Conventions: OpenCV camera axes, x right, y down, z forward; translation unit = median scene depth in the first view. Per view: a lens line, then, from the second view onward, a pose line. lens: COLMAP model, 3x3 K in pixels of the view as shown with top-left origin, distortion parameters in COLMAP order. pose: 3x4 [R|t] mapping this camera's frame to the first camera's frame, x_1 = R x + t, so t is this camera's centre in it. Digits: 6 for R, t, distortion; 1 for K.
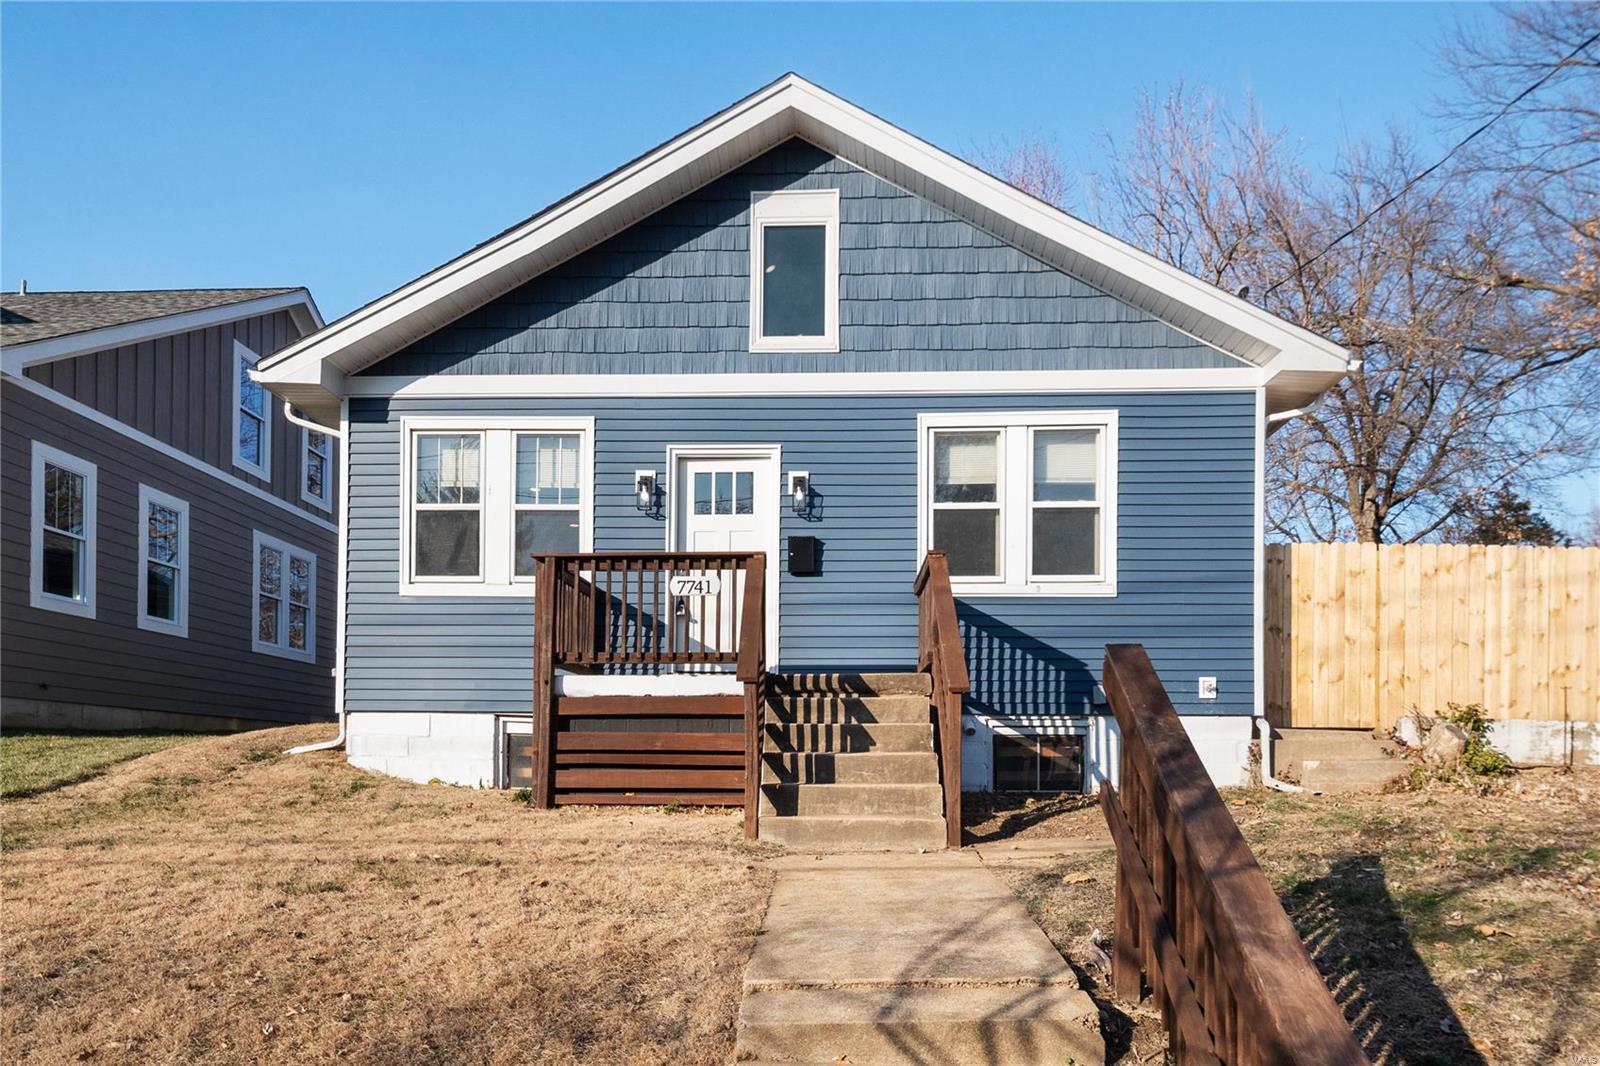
lens RADIAL K [[1112.7, 0, 801.4], [0, 1112.7, 573.5], [0, 0, 1]] dist [-0.000088, 0.000475]
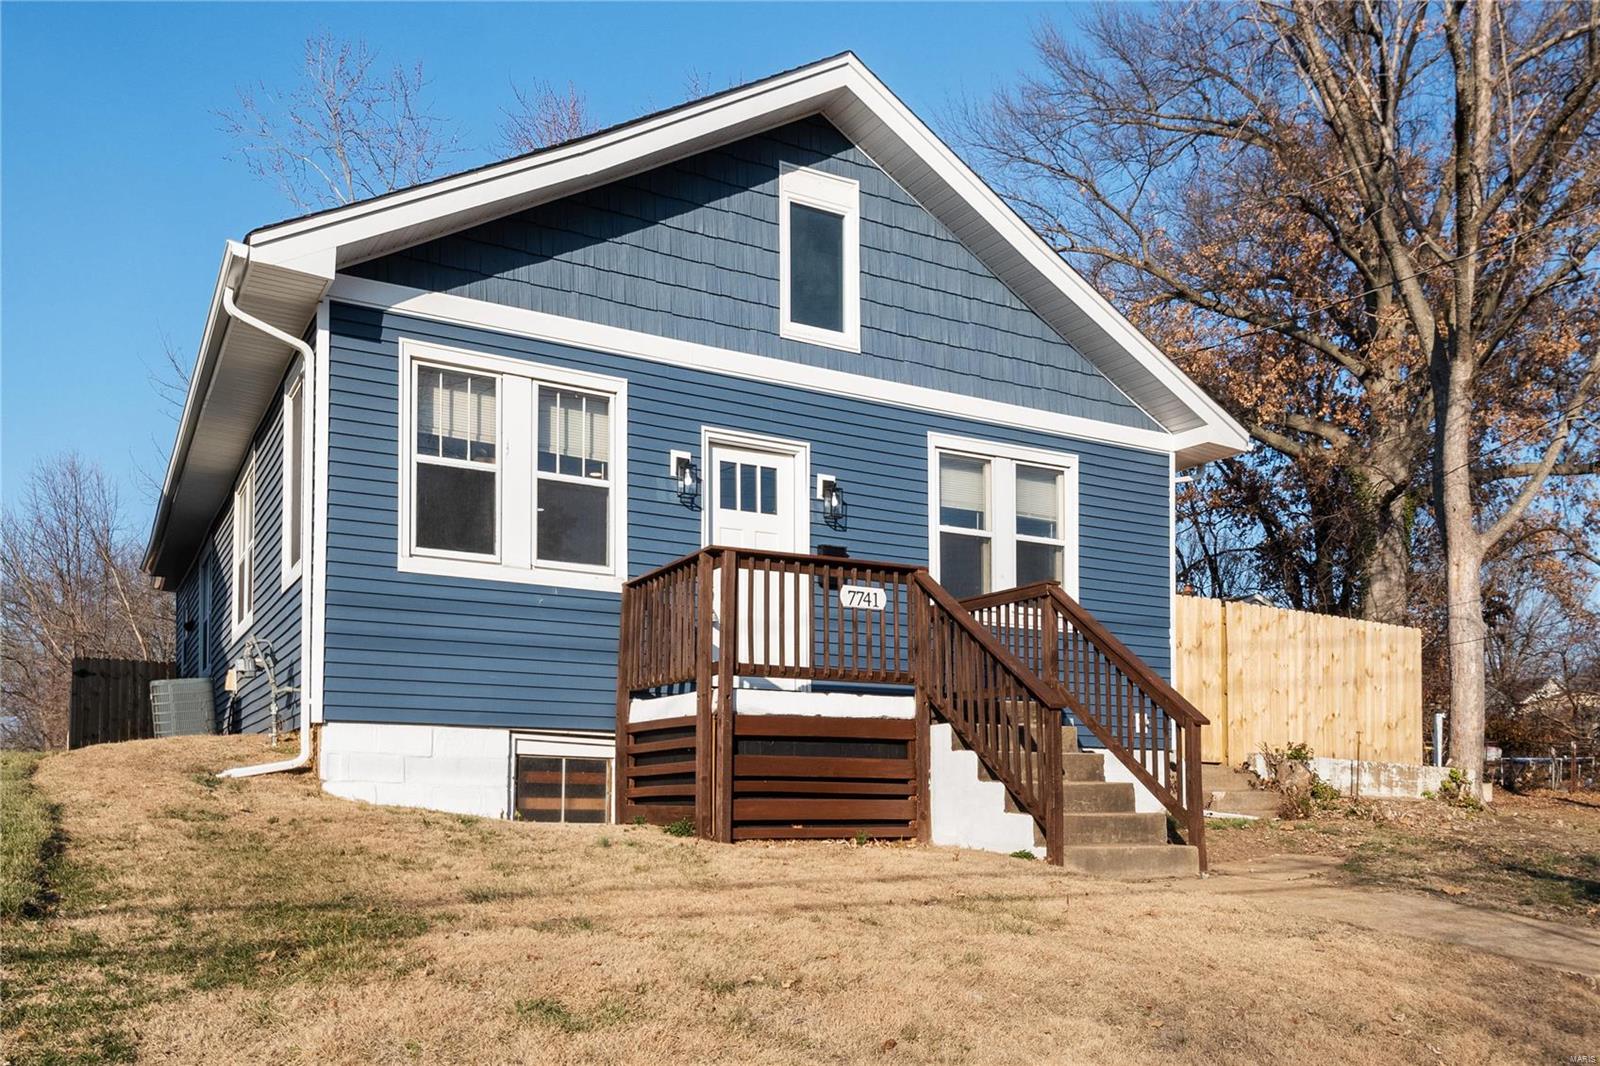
lens RADIAL K [[1279.9, 0, 800.0], [0, 1279.9, 533.0], [0, 0, 1]] dist [0.003134, -0.000071]
pose [[0.853590, 0.105798, 0.510090, -0.555426], [-0.089351, 0.994384, -0.056725, 0.018403], [-0.513226, 0.002843, 0.858249, 0.097081]]
